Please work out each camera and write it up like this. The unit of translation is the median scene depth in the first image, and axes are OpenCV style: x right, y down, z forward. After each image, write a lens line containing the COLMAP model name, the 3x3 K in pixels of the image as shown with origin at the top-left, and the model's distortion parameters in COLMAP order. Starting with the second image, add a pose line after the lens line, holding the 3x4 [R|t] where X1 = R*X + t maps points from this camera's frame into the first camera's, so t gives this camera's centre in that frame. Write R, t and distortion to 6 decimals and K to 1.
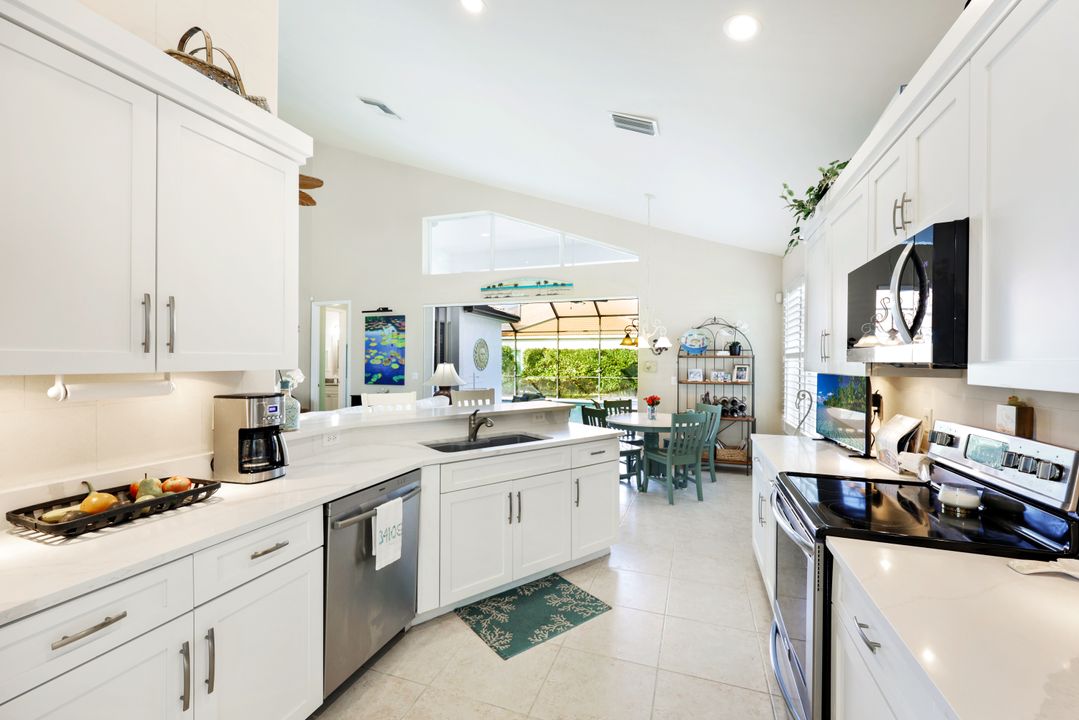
lens RADIAL K [[440.6, 0, 537.5], [0, 440.6, 360.3], [0, 0, 1]] dist [0.000589, -0.000153]
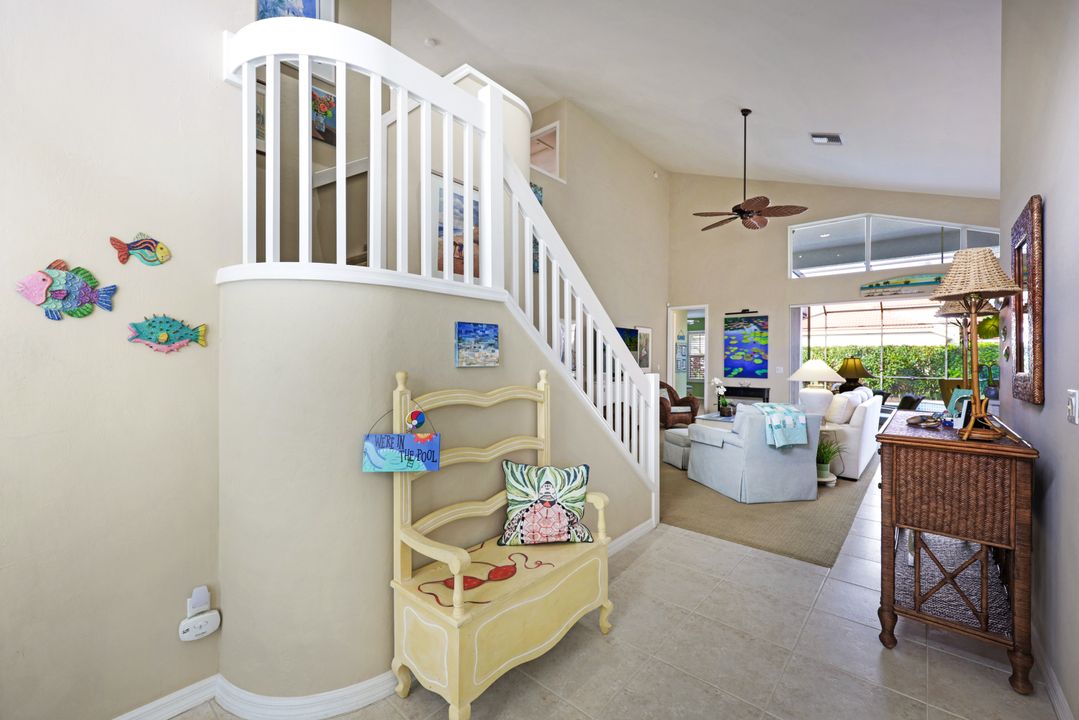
lens RADIAL K [[440.6, 0, 541.2], [0, 440.6, 362.2], [0, 0, 1]] dist [0.000589, -0.000153]
pose [[0.934413, 0.000794, -0.356190, -0.556145], [0.000790, 0.999990, 0.004301, 0.013602], [0.356190, -0.004300, 0.934404, -0.314676]]
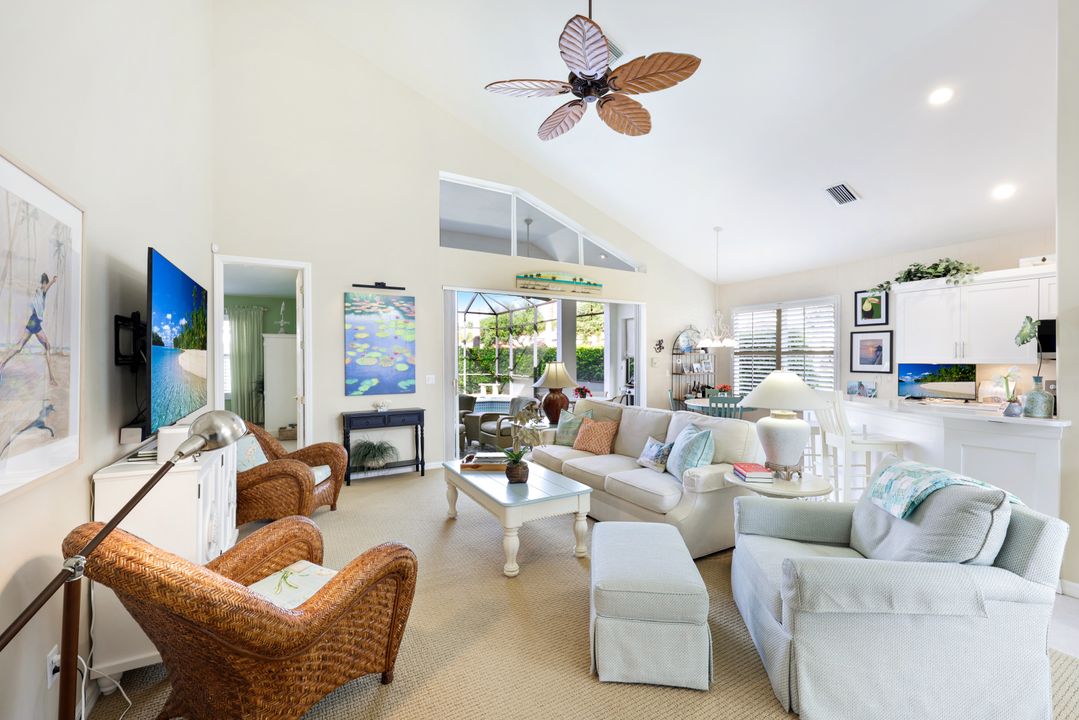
lens RADIAL K [[440.6, 0, 543.2], [0, 440.6, 352.0], [0, 0, 1]] dist [0.000589, -0.000153]
pose [[0.662171, 0.005343, 0.749334, -0.890591], [0.007329, 0.999881, -0.013606, 0.000288], [-0.749317, 0.014501, 0.662053, 0.454359]]
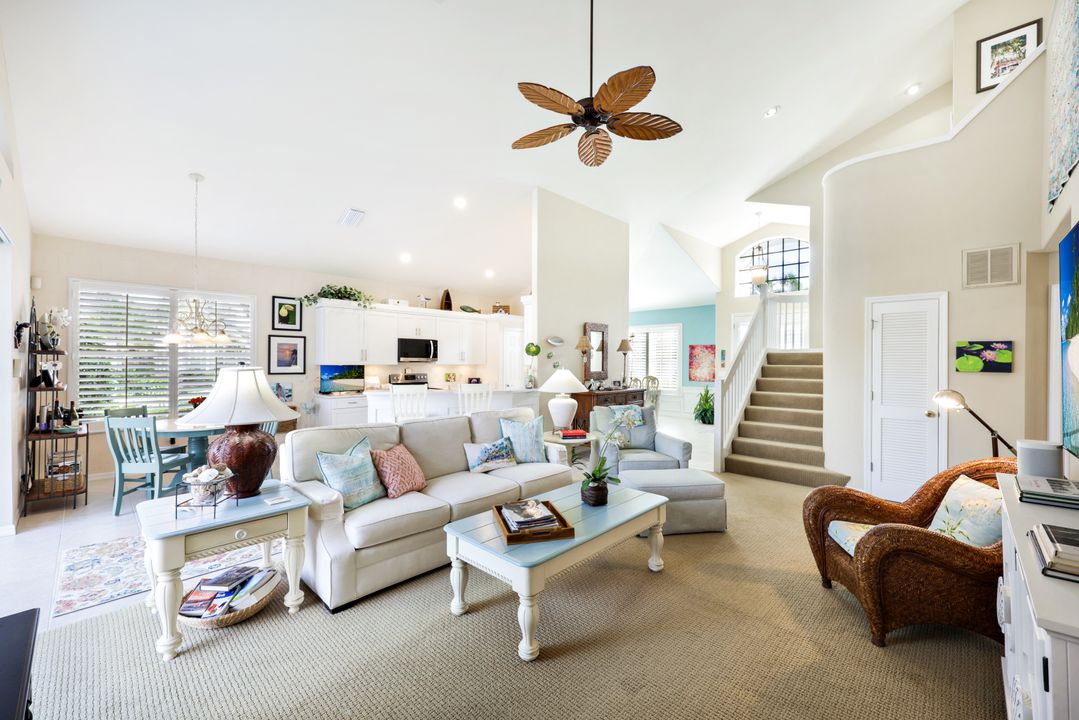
lens RADIAL K [[440.6, 0, 528.9], [0, 440.6, 358.1], [0, 0, 1]] dist [0.000589, -0.000153]
pose [[-0.901943, 0.001554, 0.431853, -0.640178], [-0.001407, 0.999978, -0.006538, 0.006295], [-0.431854, -0.006505, -0.901920, 1.298916]]
